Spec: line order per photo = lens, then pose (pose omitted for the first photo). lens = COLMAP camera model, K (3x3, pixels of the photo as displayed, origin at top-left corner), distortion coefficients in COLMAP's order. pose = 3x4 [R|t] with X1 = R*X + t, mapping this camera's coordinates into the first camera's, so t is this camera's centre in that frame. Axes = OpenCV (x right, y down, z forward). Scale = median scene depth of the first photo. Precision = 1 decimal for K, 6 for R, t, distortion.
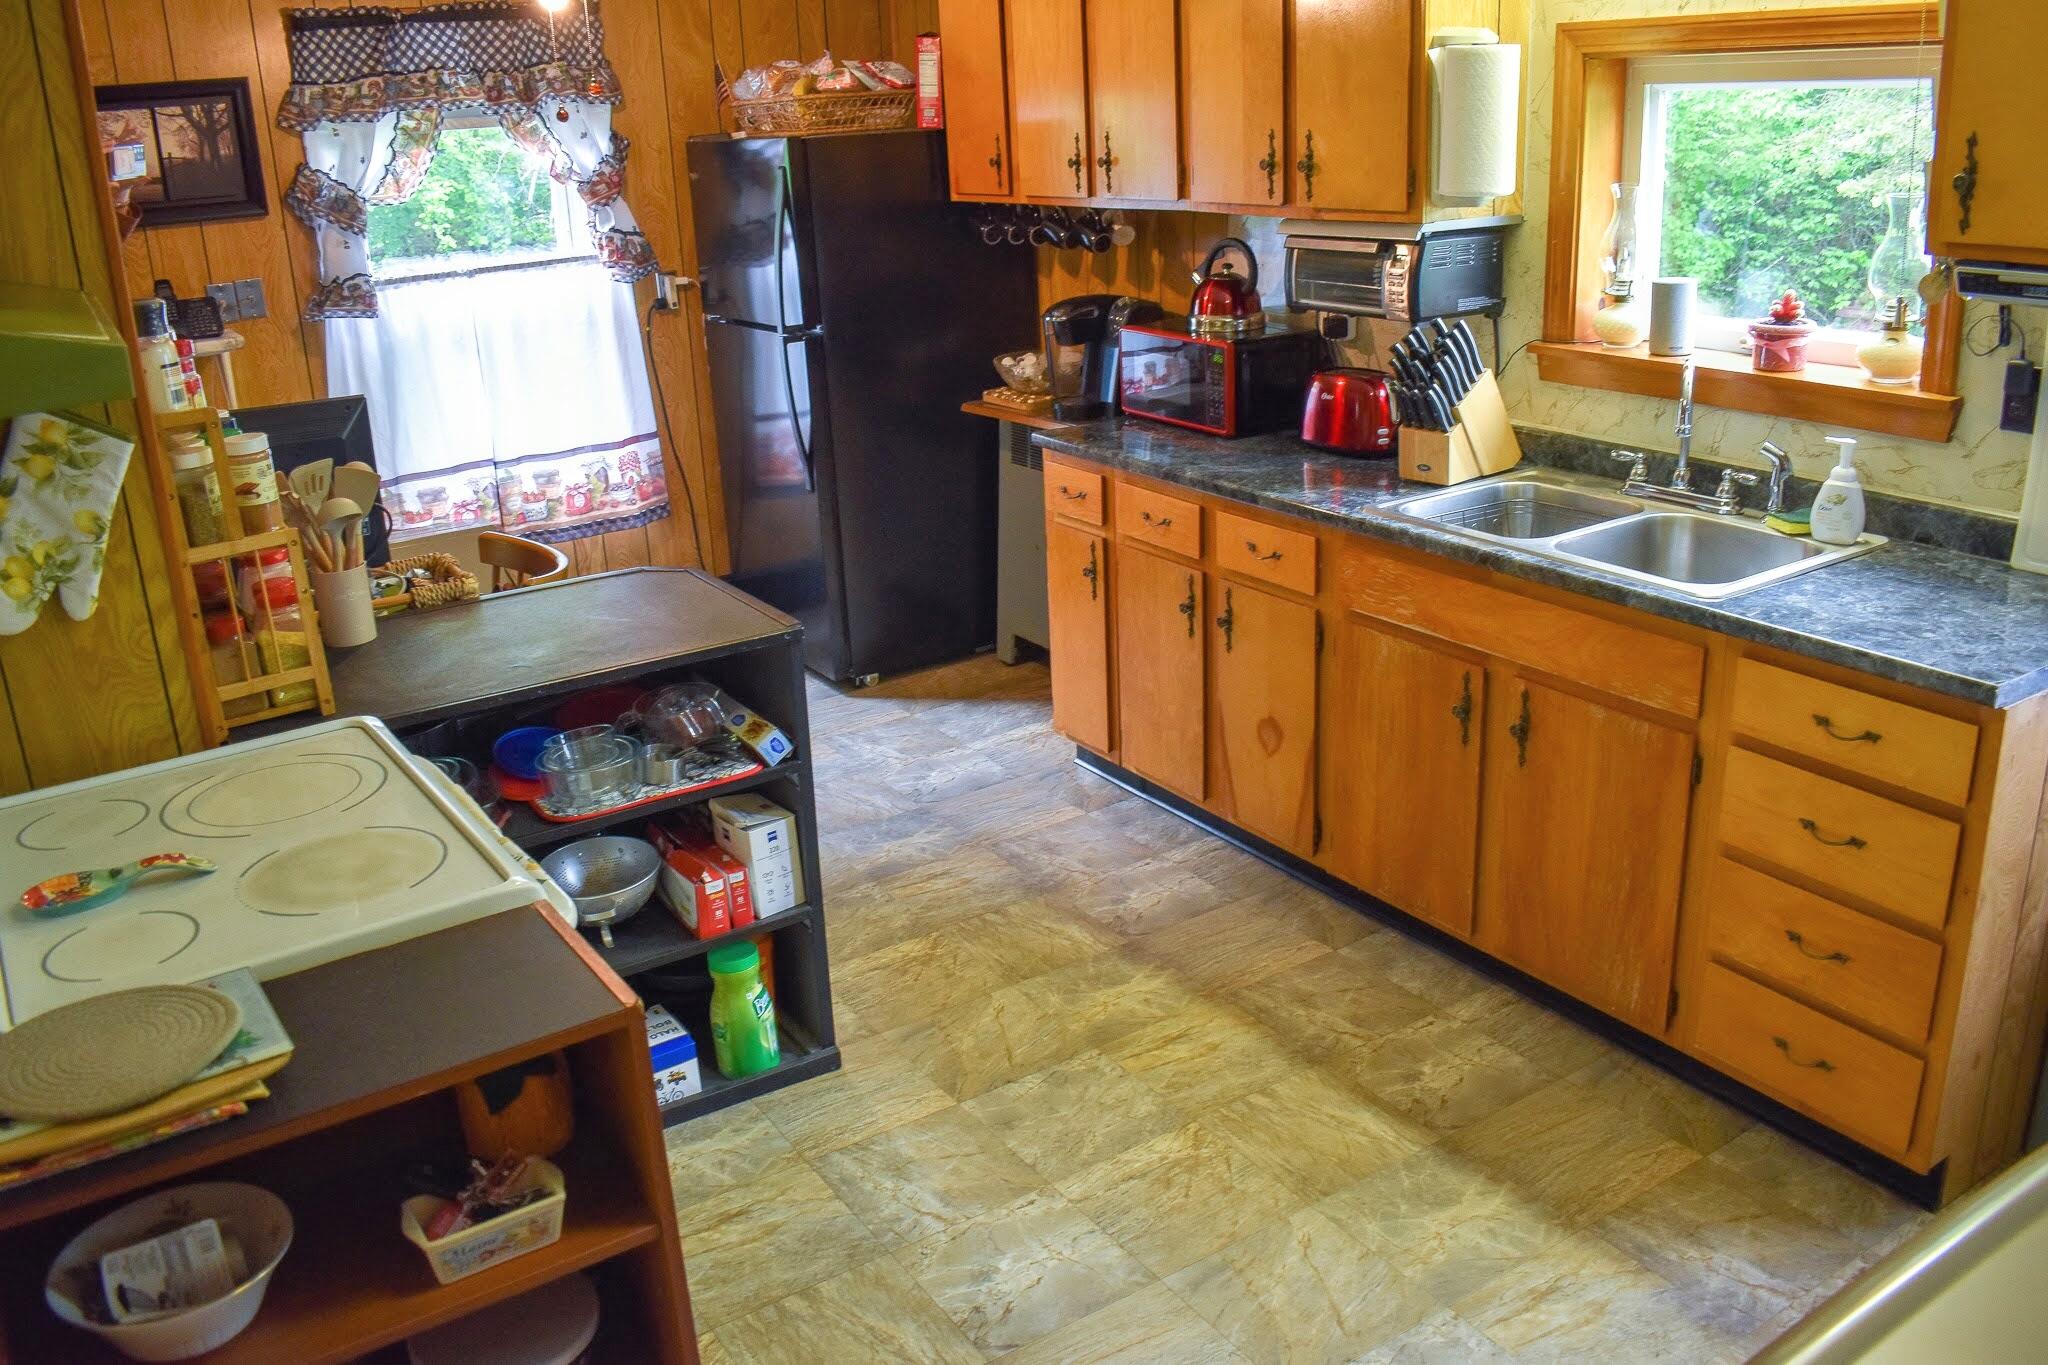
lens RADIAL K [[1650.3, 0, 1003.3], [0, 1650.3, 675.7], [0, 0, 1]] dist [-0.099592, 0.019504]
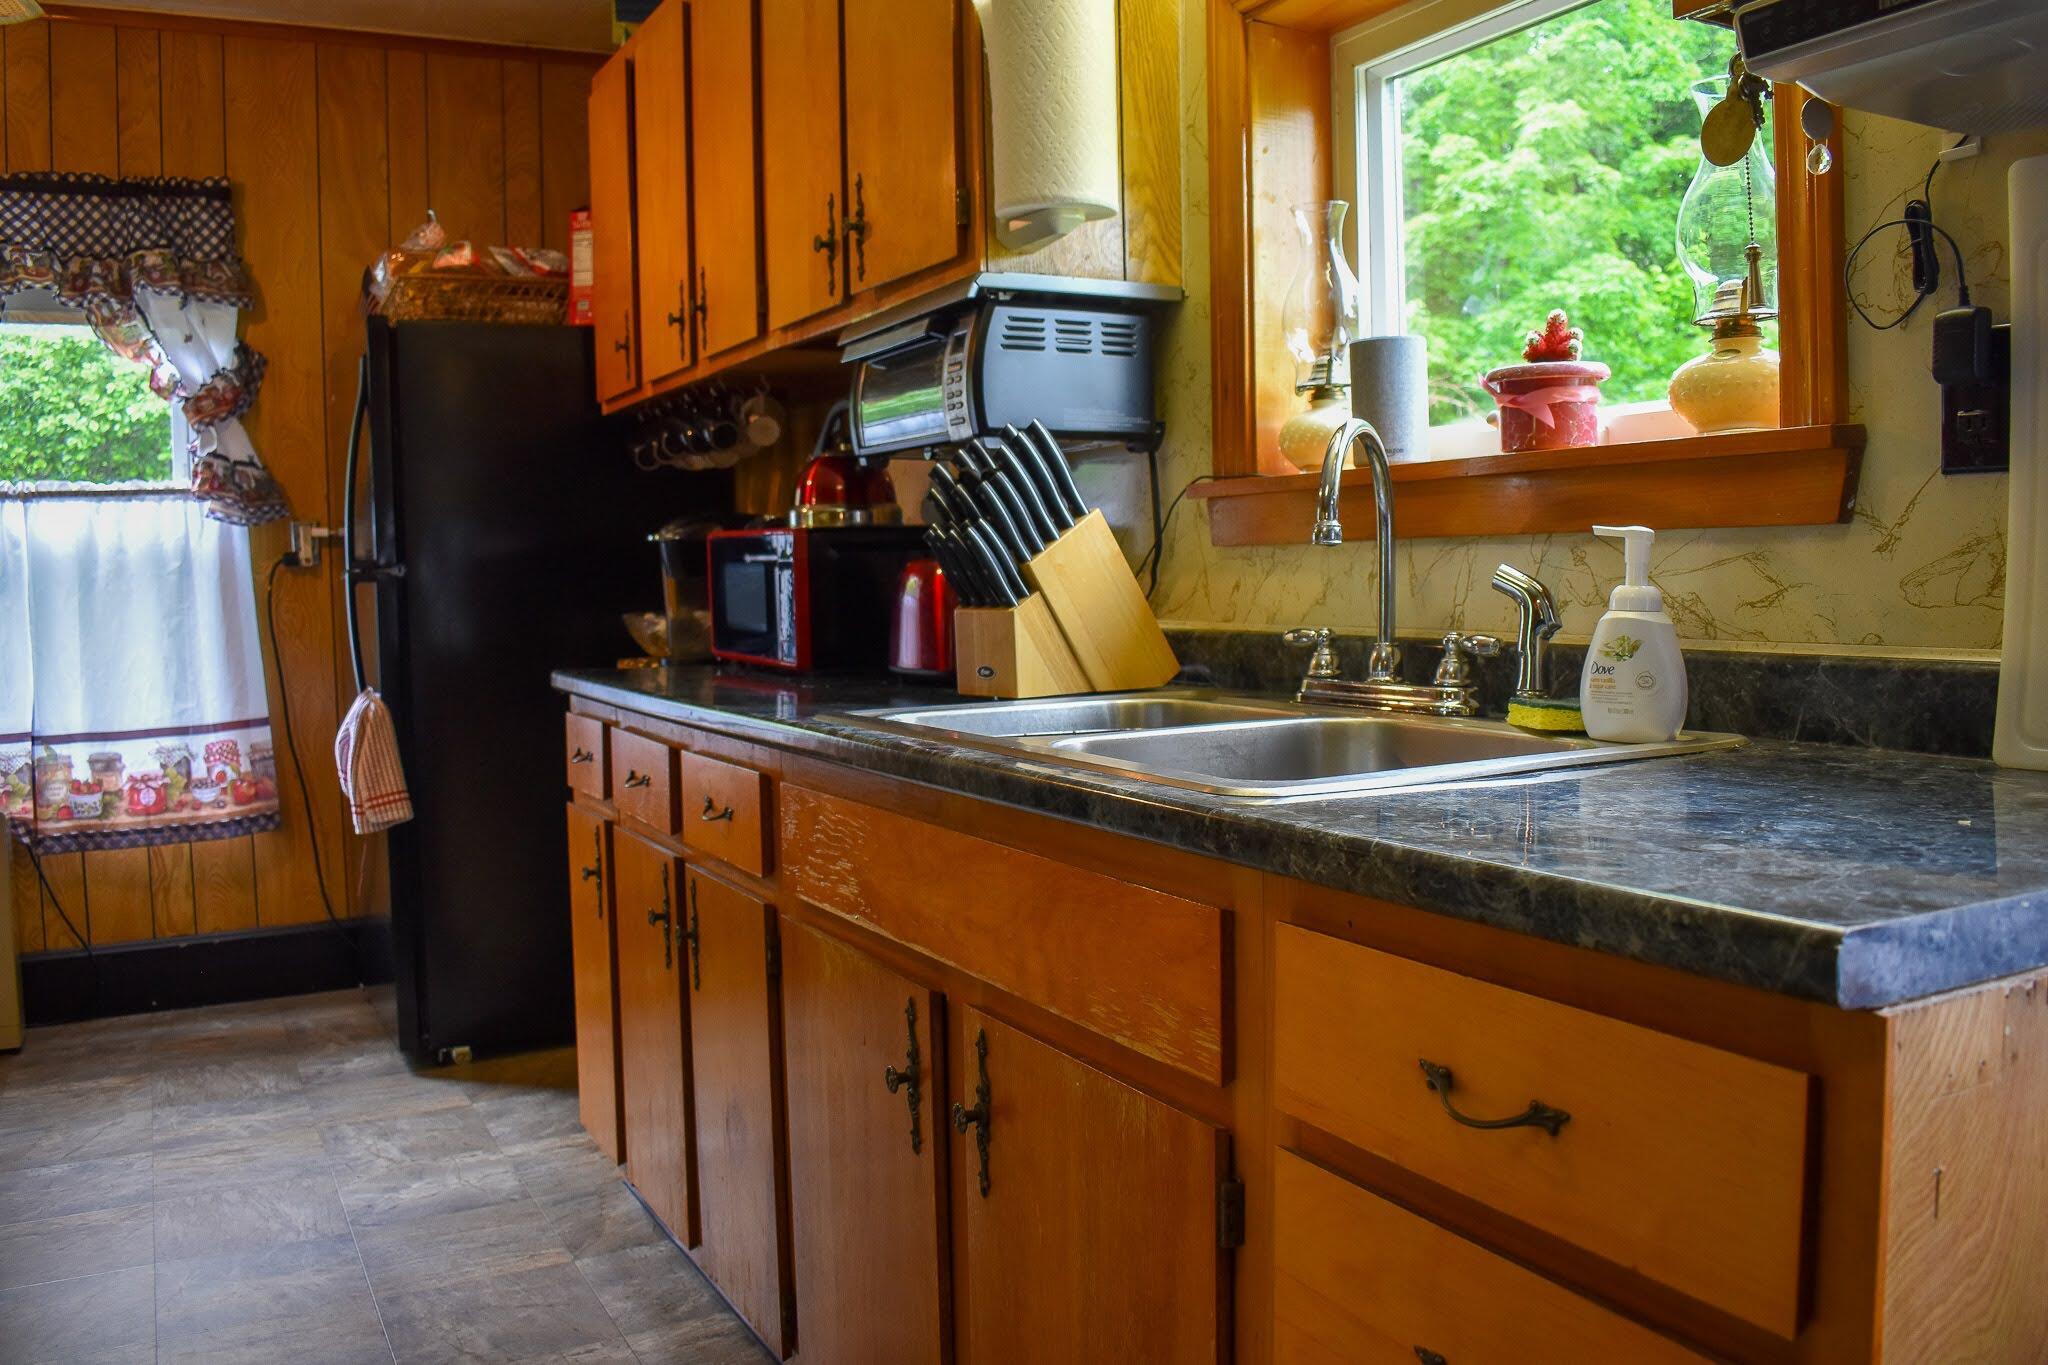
lens RADIAL K [[1650.3, 0, 1028.8], [0, 1650.3, 696.5], [0, 0, 1]] dist [-0.099592, 0.019504]
pose [[0.997303, 0.033186, -0.065459, 0.306100], [-0.048950, 0.965332, -0.256392, 0.031075], [0.054681, 0.258905, 0.964354, 0.428548]]
